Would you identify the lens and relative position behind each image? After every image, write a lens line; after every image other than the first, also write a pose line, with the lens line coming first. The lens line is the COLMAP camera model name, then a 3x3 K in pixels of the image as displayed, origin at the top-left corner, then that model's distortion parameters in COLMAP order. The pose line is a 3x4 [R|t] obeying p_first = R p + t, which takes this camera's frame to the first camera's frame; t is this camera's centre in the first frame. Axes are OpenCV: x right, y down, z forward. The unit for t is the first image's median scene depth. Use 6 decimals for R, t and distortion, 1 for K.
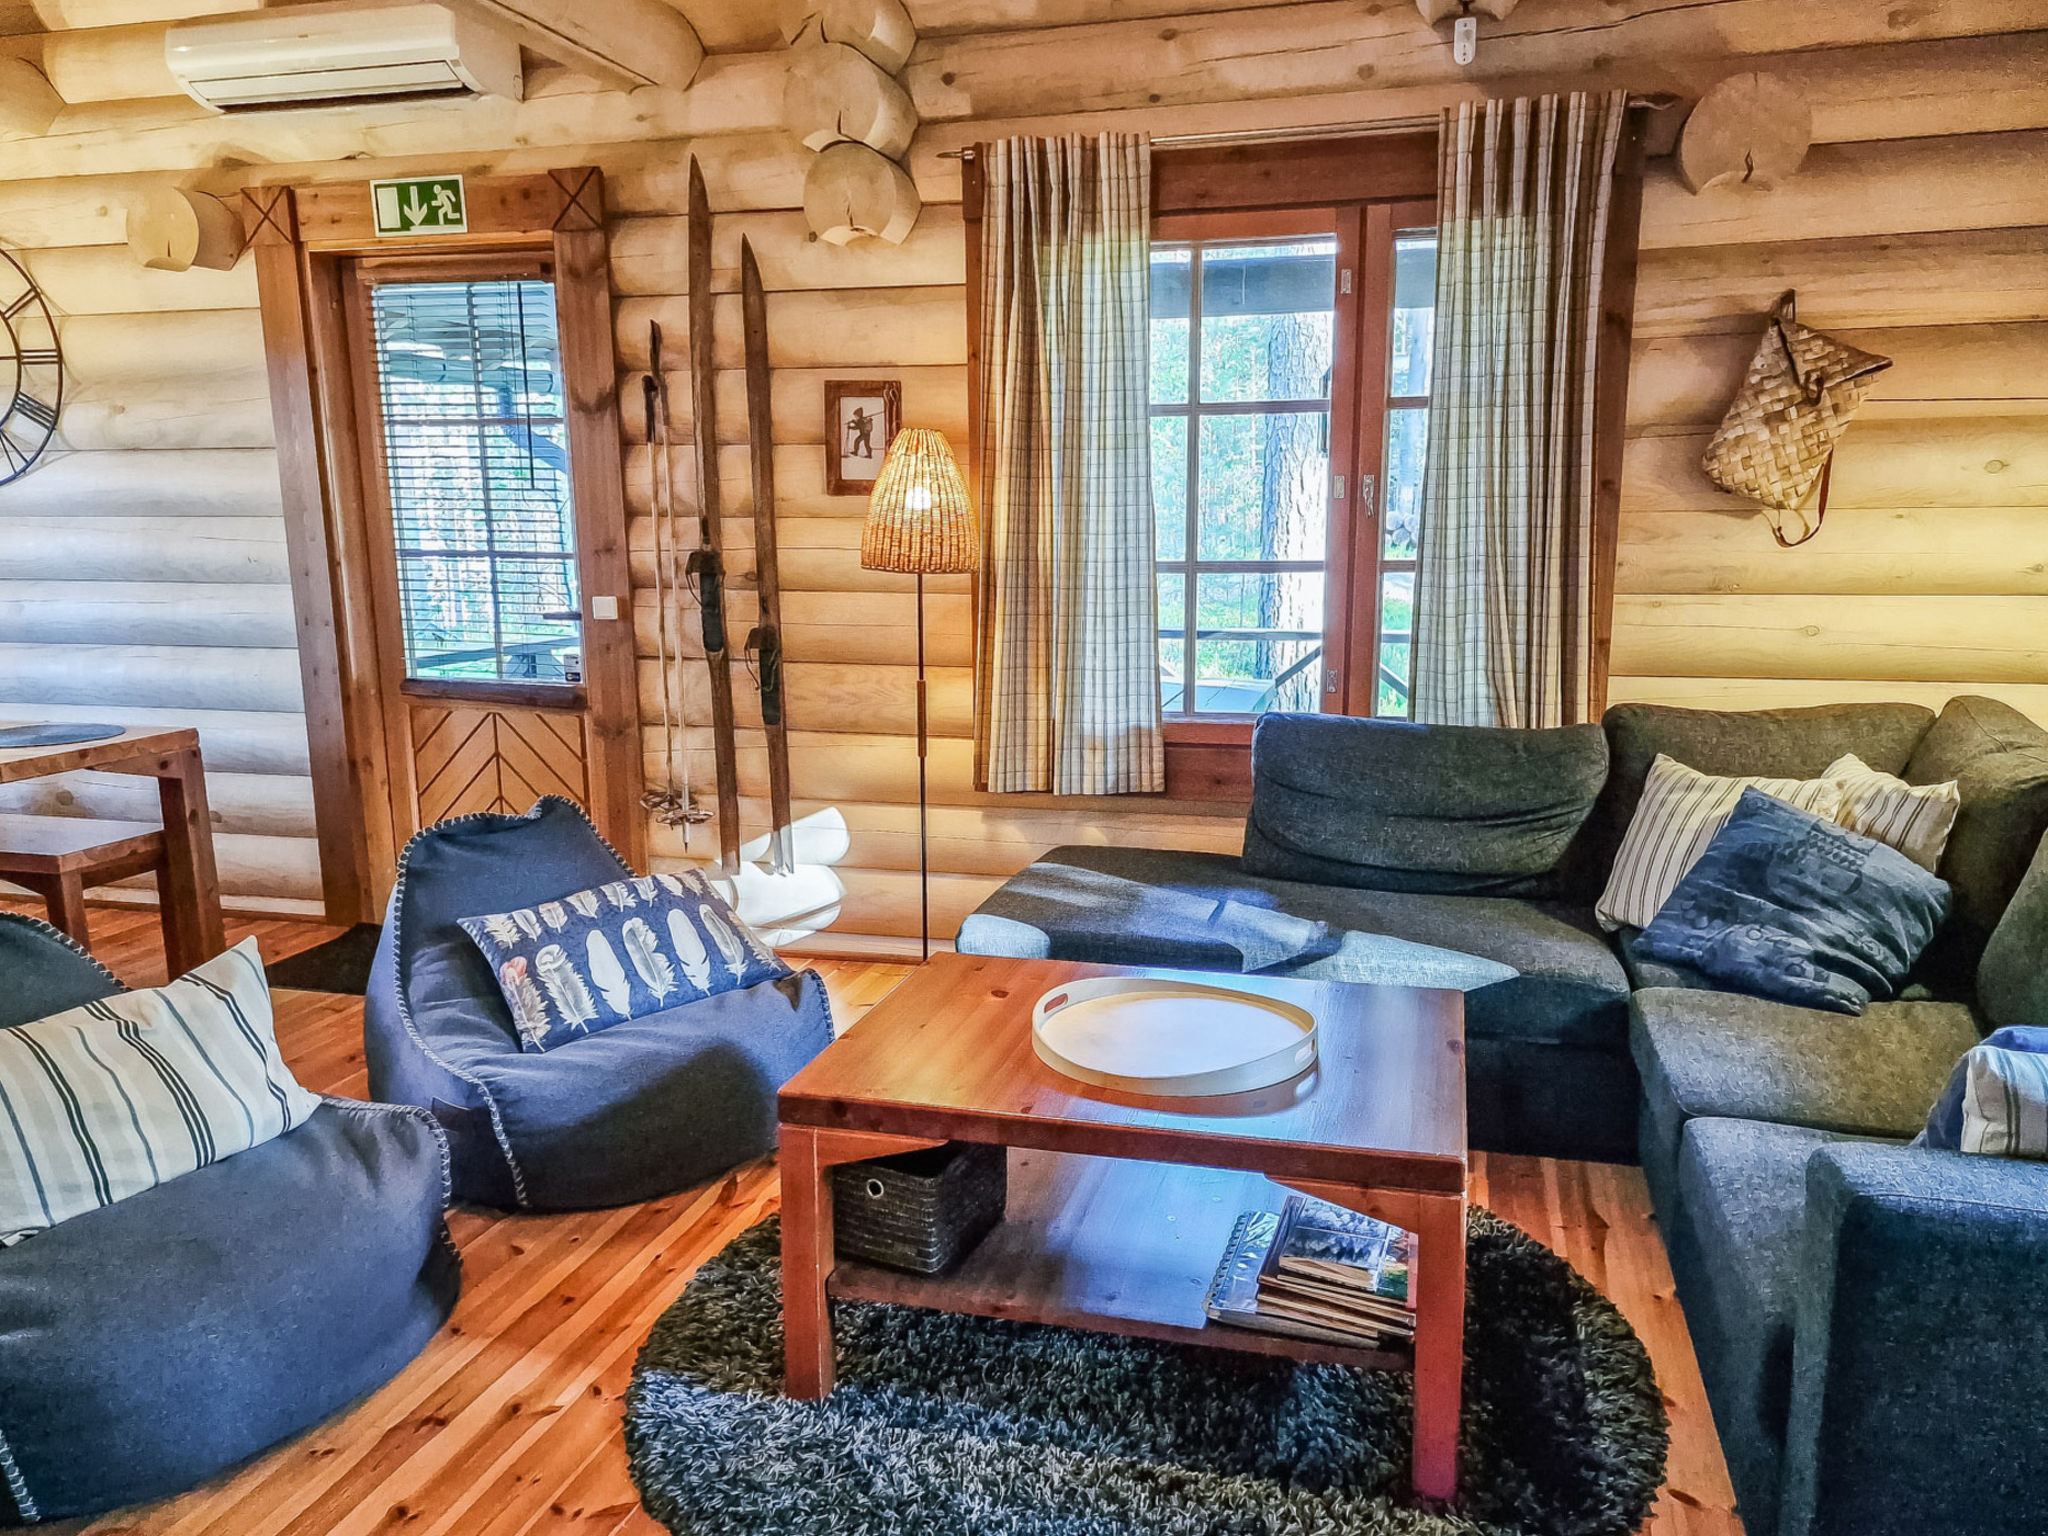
lens RADIAL K [[1538.1, 0, 1022.0], [0, 1538.1, 794.1], [0, 0, 1]] dist [0.089058, -0.065827]
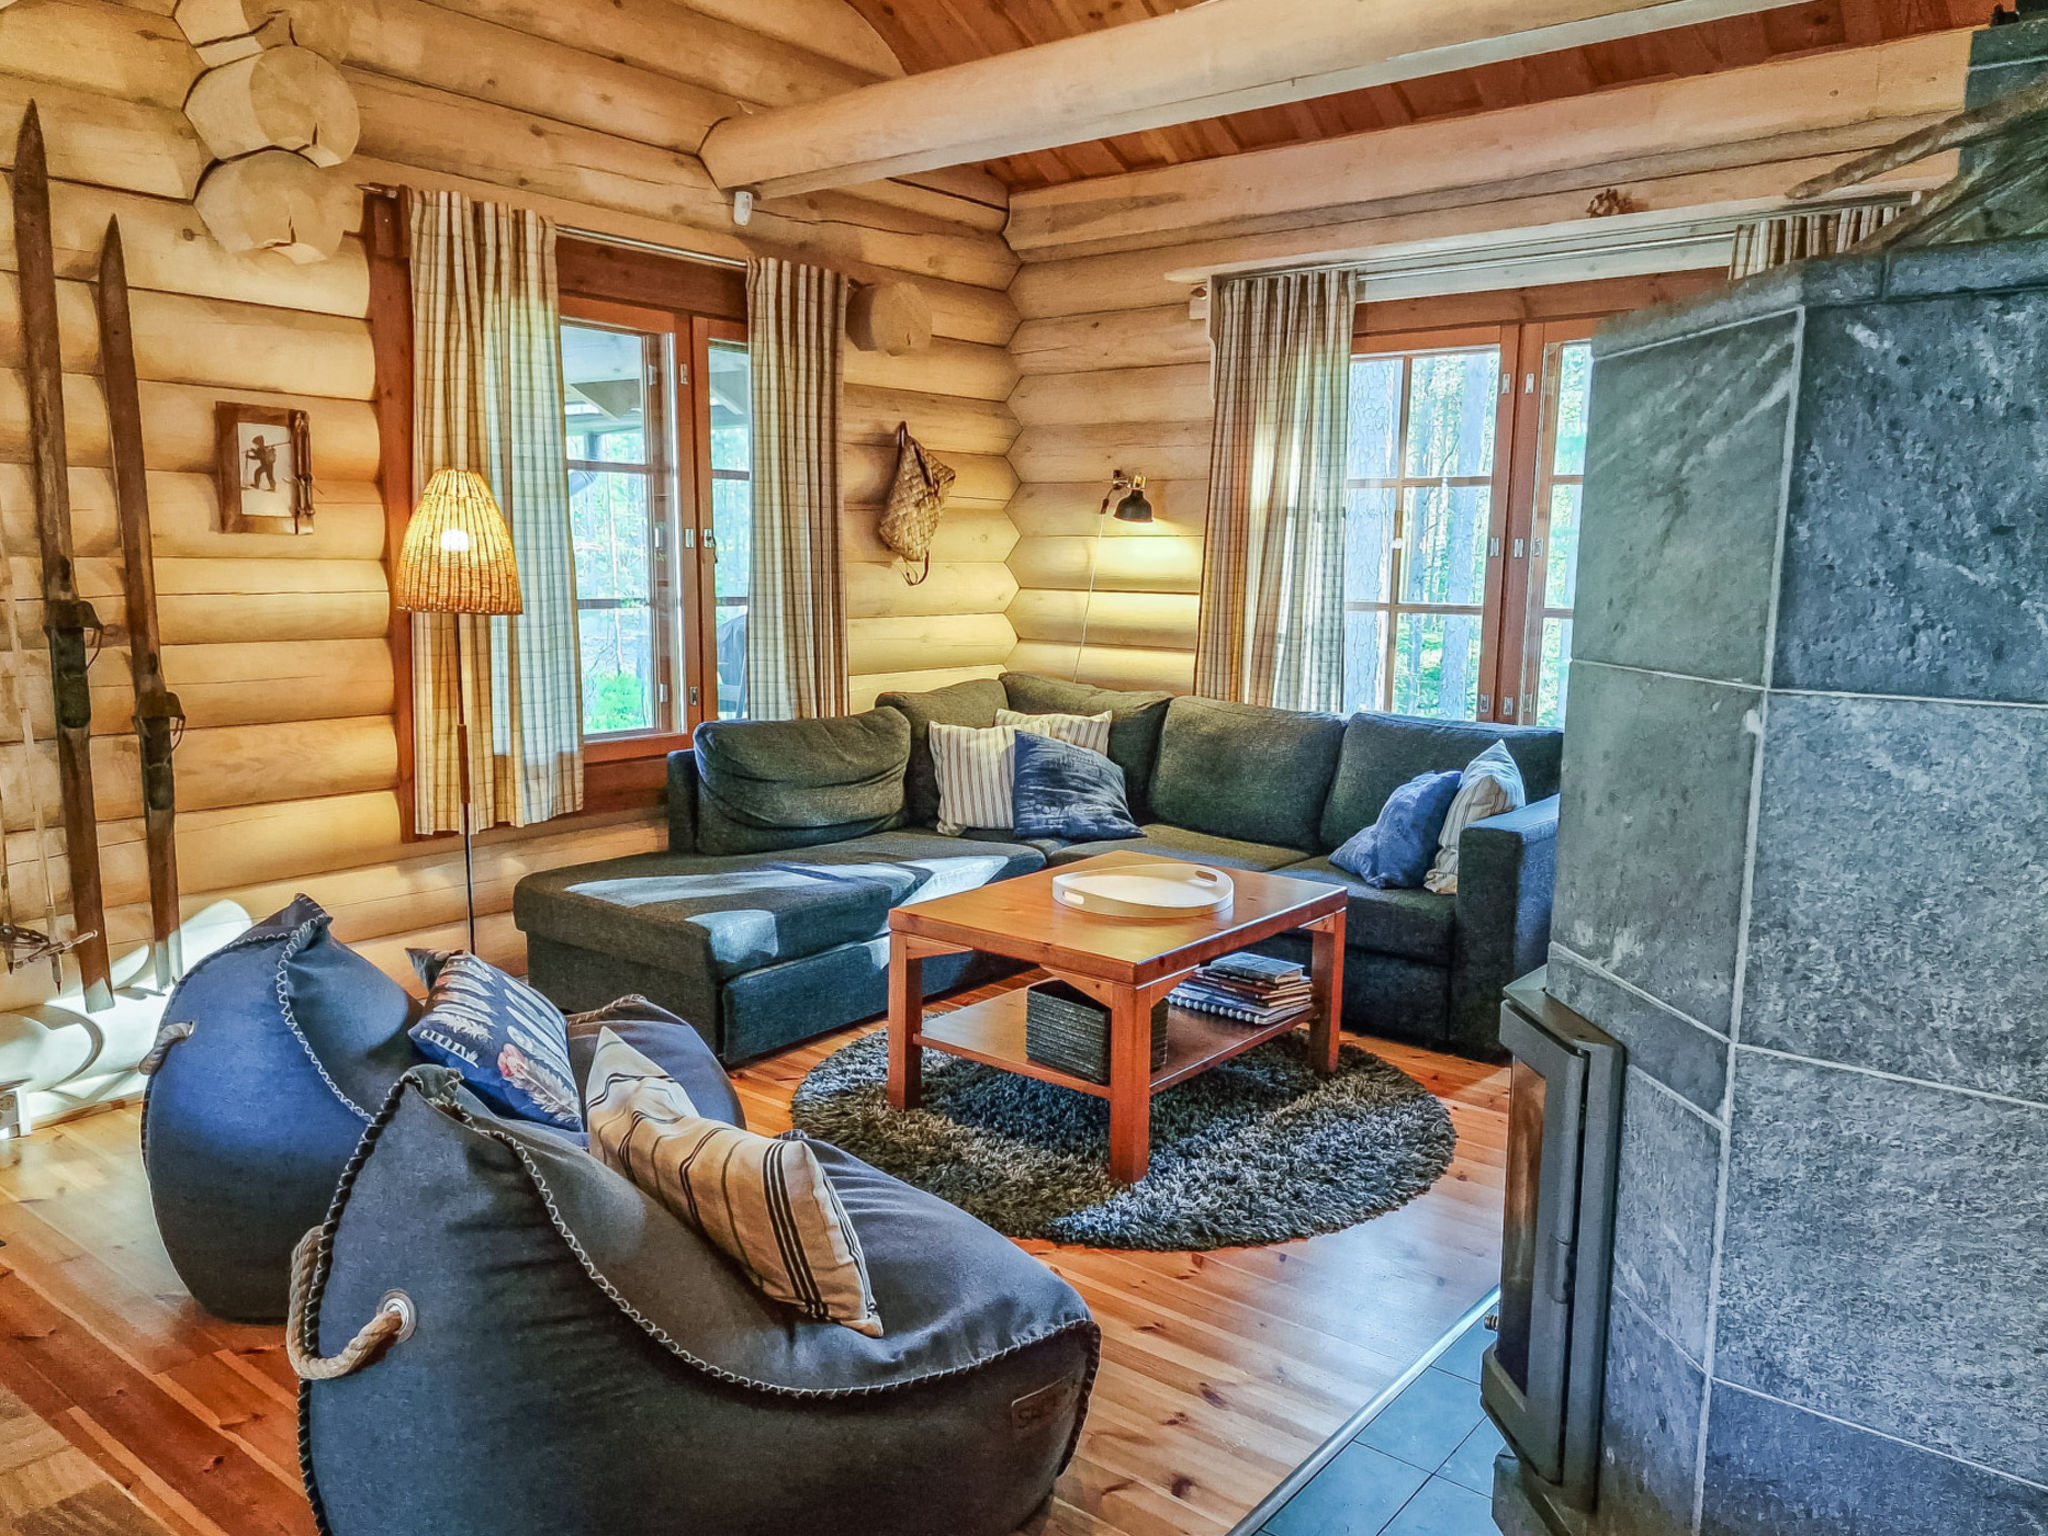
lens RADIAL K [[1538.1, 0, 1022.0], [0, 1538.1, 794.1], [0, 0, 1]] dist [0.089058, -0.065827]
pose [[0.397915, -0.135285, 0.907393, -0.787346], [0.158047, 0.984389, 0.077457, -0.048562], [-0.903706, 0.112589, 0.413085, 0.260153]]
